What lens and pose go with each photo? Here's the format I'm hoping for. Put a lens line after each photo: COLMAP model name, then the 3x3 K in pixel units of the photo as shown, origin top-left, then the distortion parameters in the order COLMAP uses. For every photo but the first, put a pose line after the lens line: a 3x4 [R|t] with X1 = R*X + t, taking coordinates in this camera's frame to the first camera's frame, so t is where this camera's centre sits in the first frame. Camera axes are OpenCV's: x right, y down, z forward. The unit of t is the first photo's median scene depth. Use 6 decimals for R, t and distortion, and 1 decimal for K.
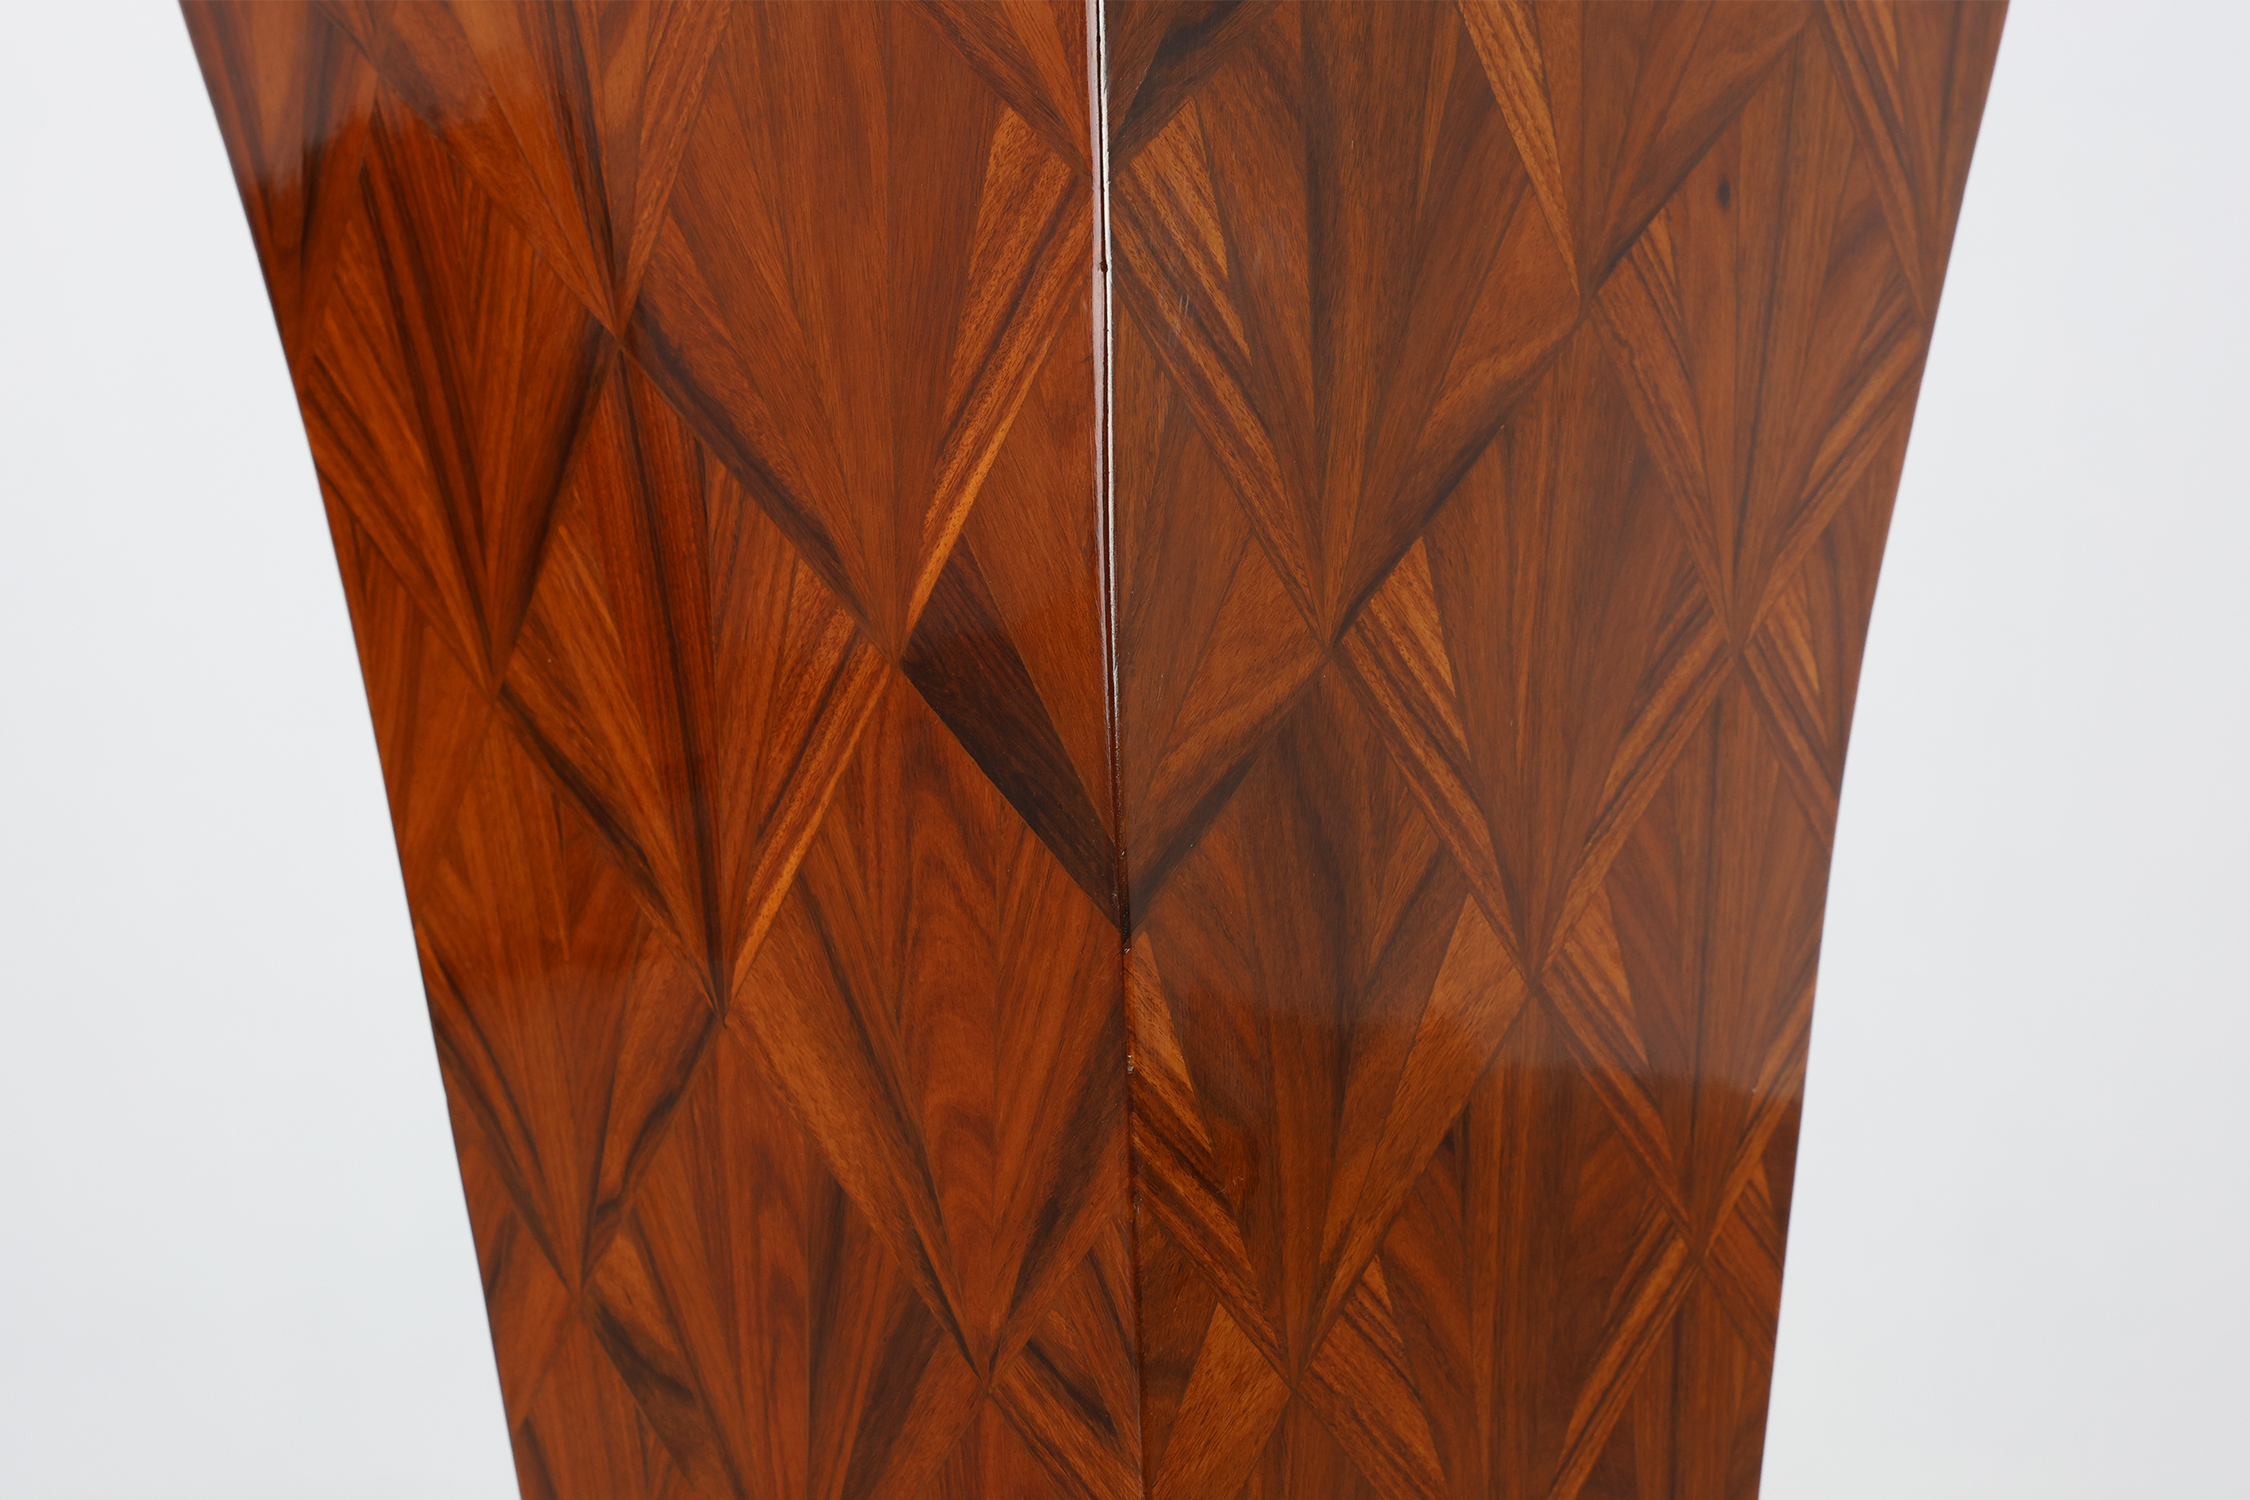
lens RADIAL K [[2666.9, 0, 1008.5], [0, 2666.9, 978.3], [0, 0, 1]] dist [0.001078, 0.000000]
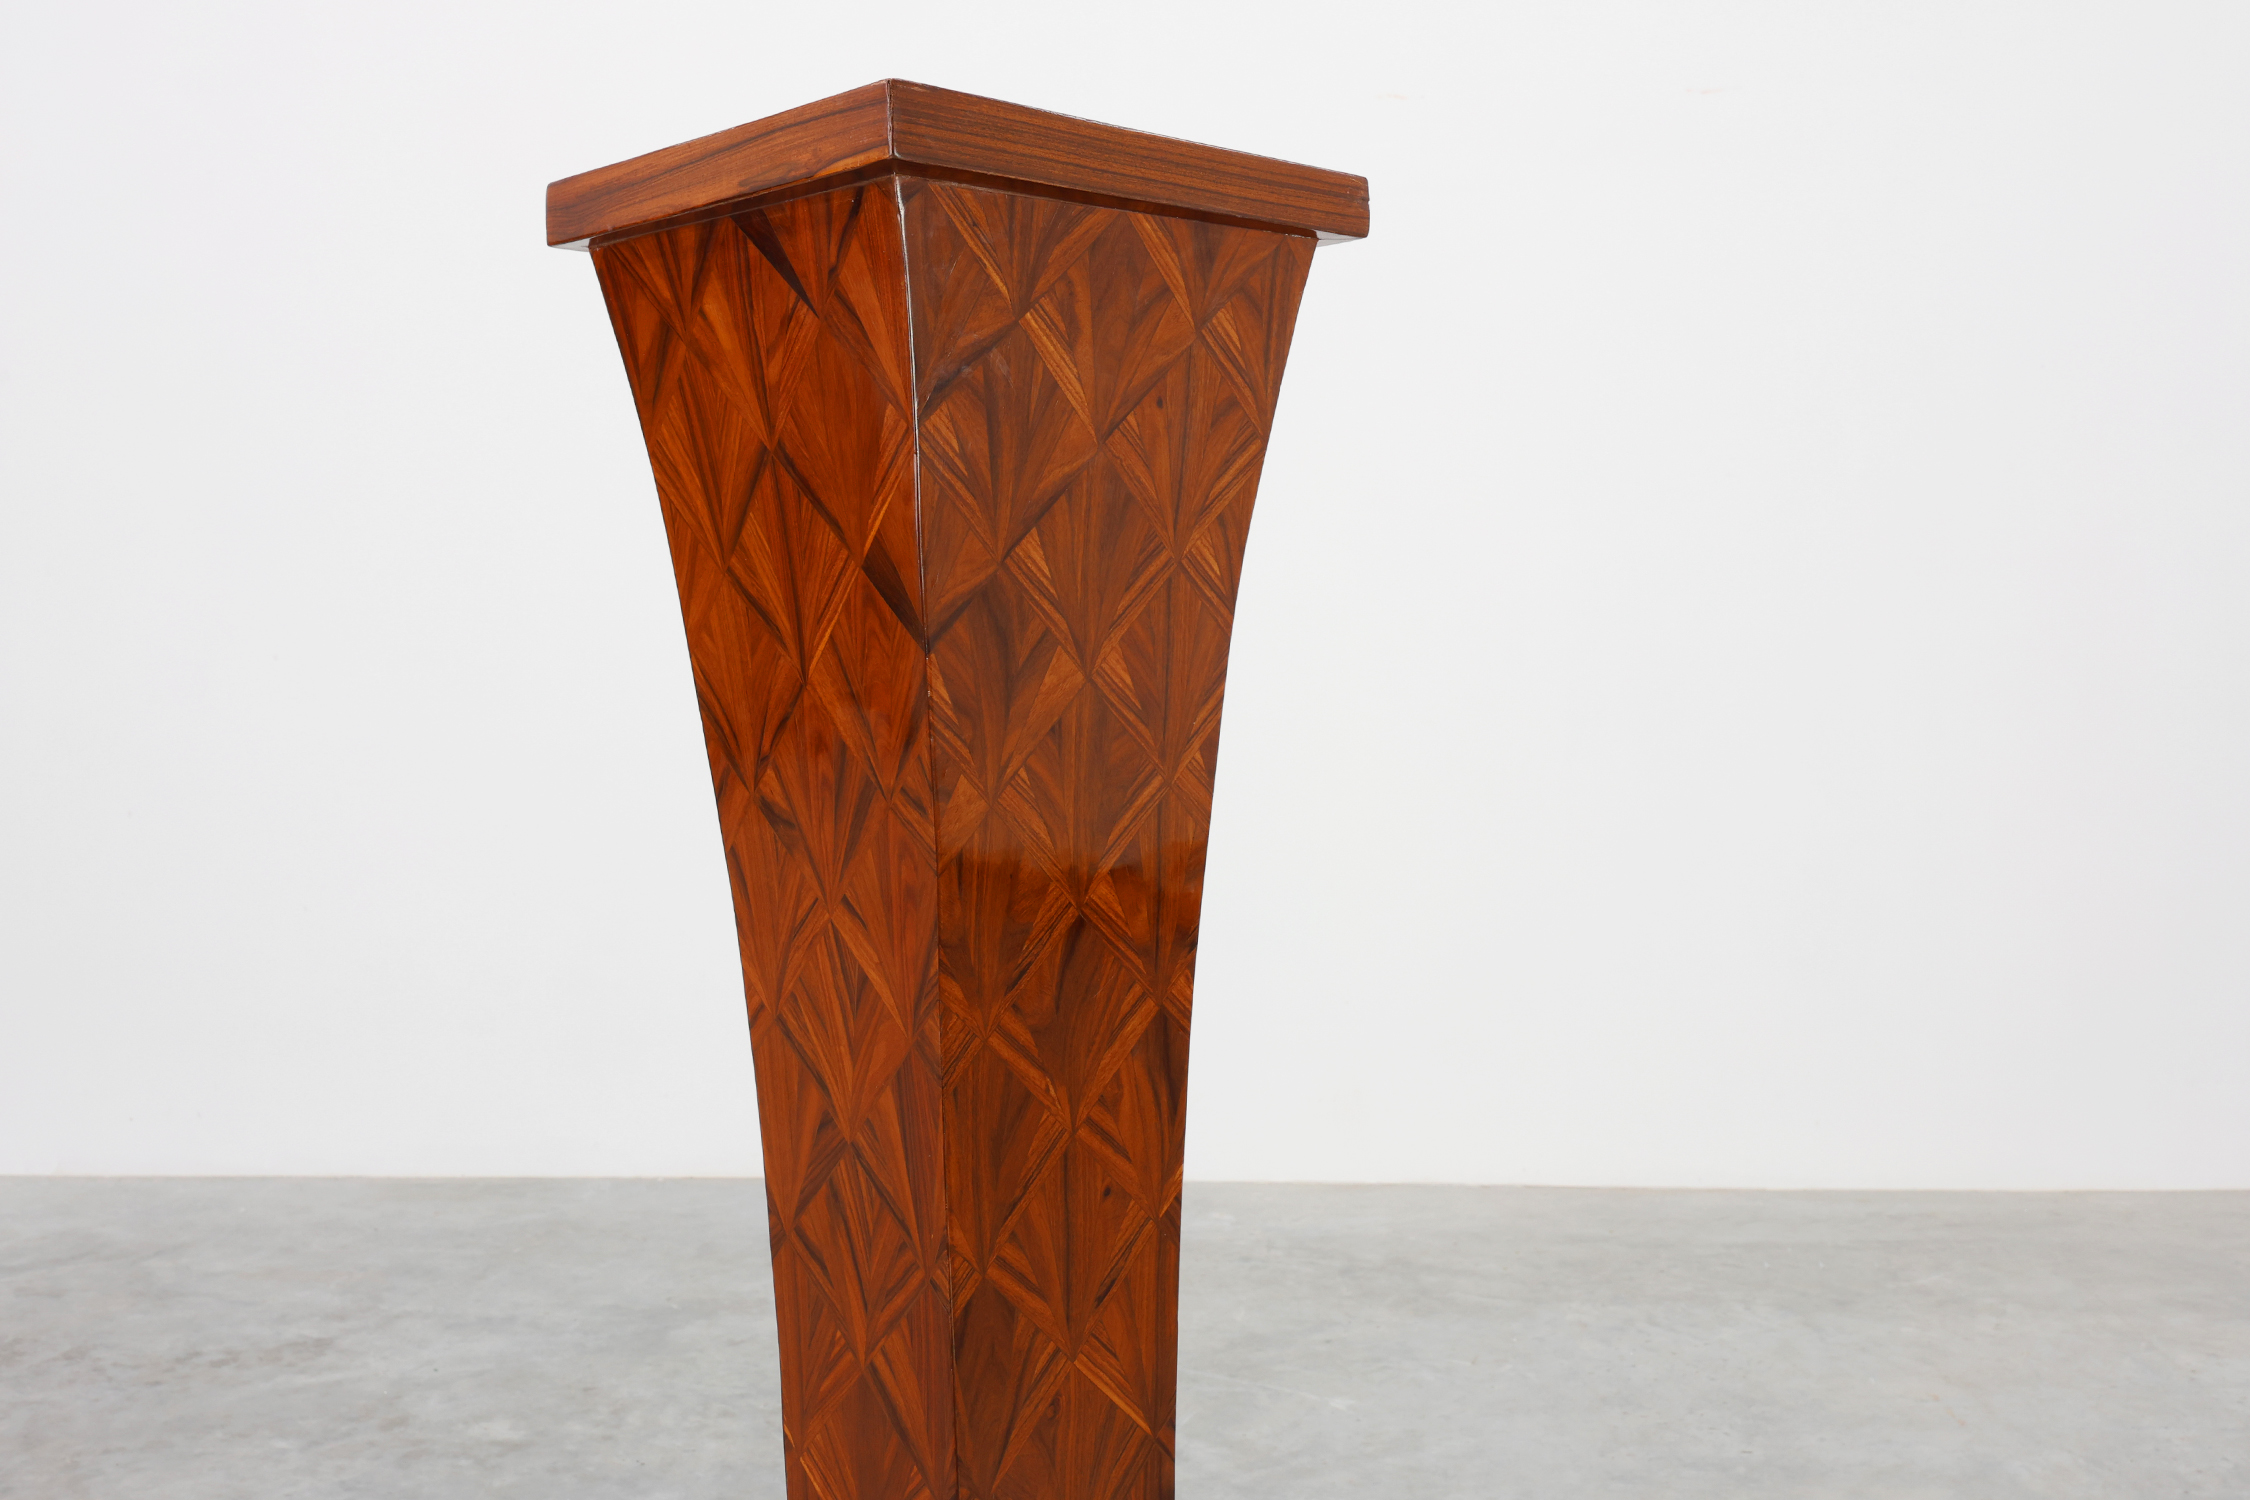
lens RADIAL K [[2666.9, 0, 1214.9], [0, 2666.9, 767.4], [0, 0, 1]] dist [0.001078, 0.000000]
pose [[0.999748, 0.010988, 0.019589, 0.286129], [-0.010833, 0.999909, -0.007990, 0.123852], [-0.019675, 0.007776, 0.999776, -1.931848]]
